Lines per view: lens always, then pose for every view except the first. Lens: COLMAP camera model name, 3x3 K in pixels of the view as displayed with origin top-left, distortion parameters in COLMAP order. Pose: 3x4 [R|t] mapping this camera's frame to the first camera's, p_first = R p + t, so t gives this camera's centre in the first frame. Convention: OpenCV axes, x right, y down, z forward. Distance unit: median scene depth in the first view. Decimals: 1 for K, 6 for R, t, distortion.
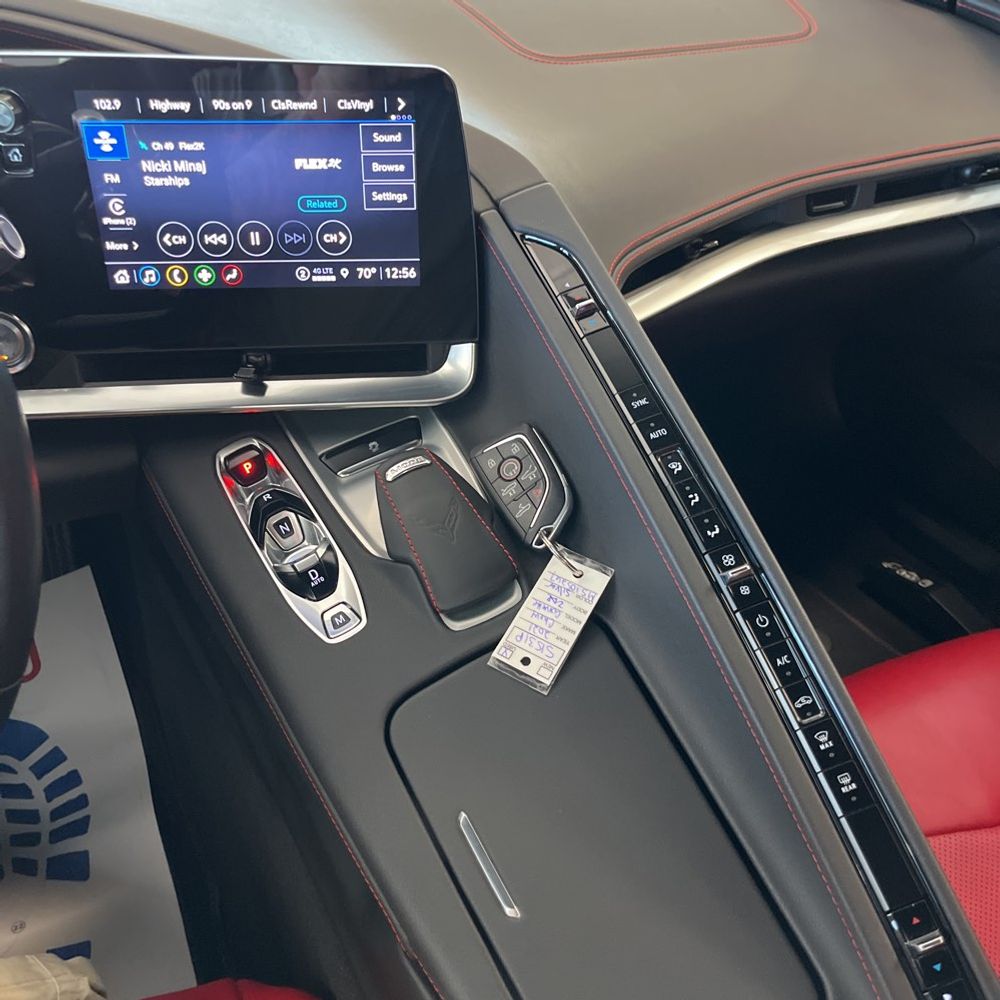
lens RADIAL K [[1016.7, 0, 500.0], [0, 1016.7, 500.0], [0, 0, 1]] dist [0.019126, 0.018570]
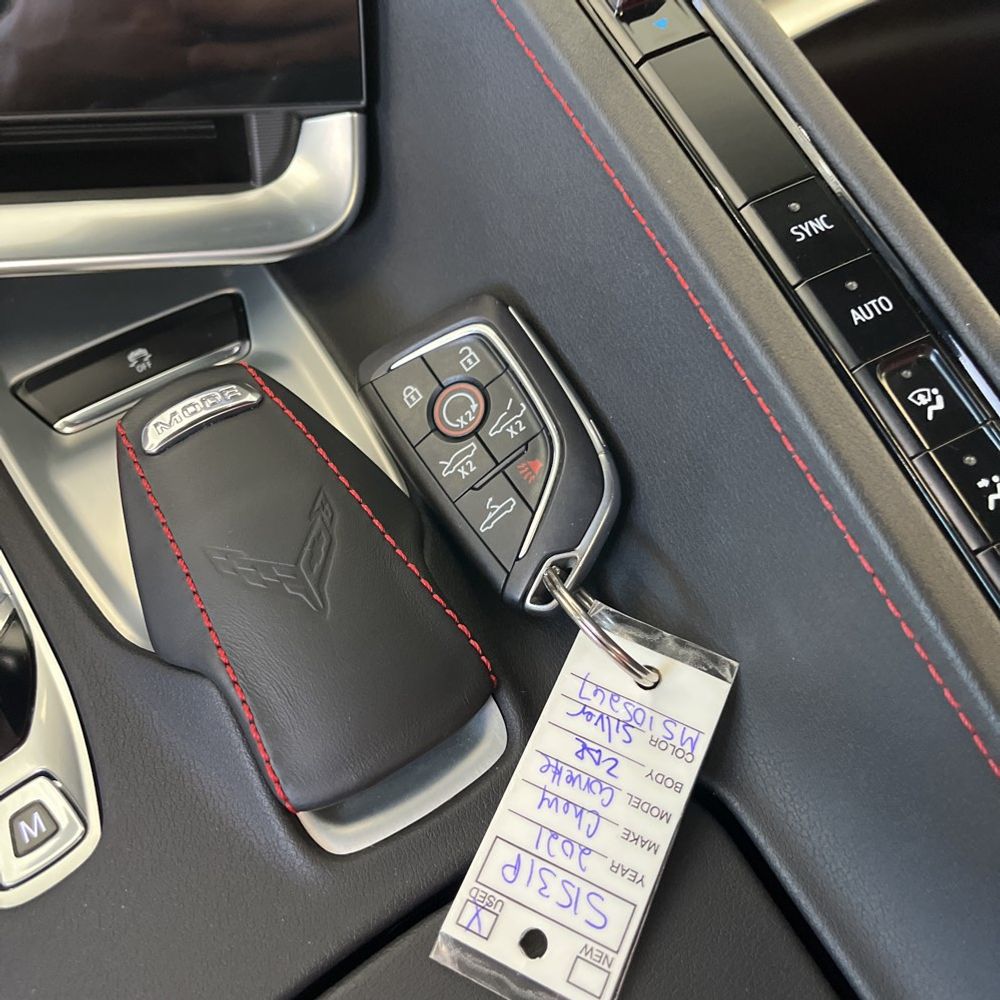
lens RADIAL K [[1061.8, 0, 492.6], [0, 1061.8, 518.6], [0, 0, 1]] dist [0.007482, -0.013281]
pose [[0.995378, -0.039789, 0.087409, -0.016204], [0.029980, 0.993391, 0.110796, -0.035591], [-0.091240, -0.107664, 0.989992, 0.602445]]
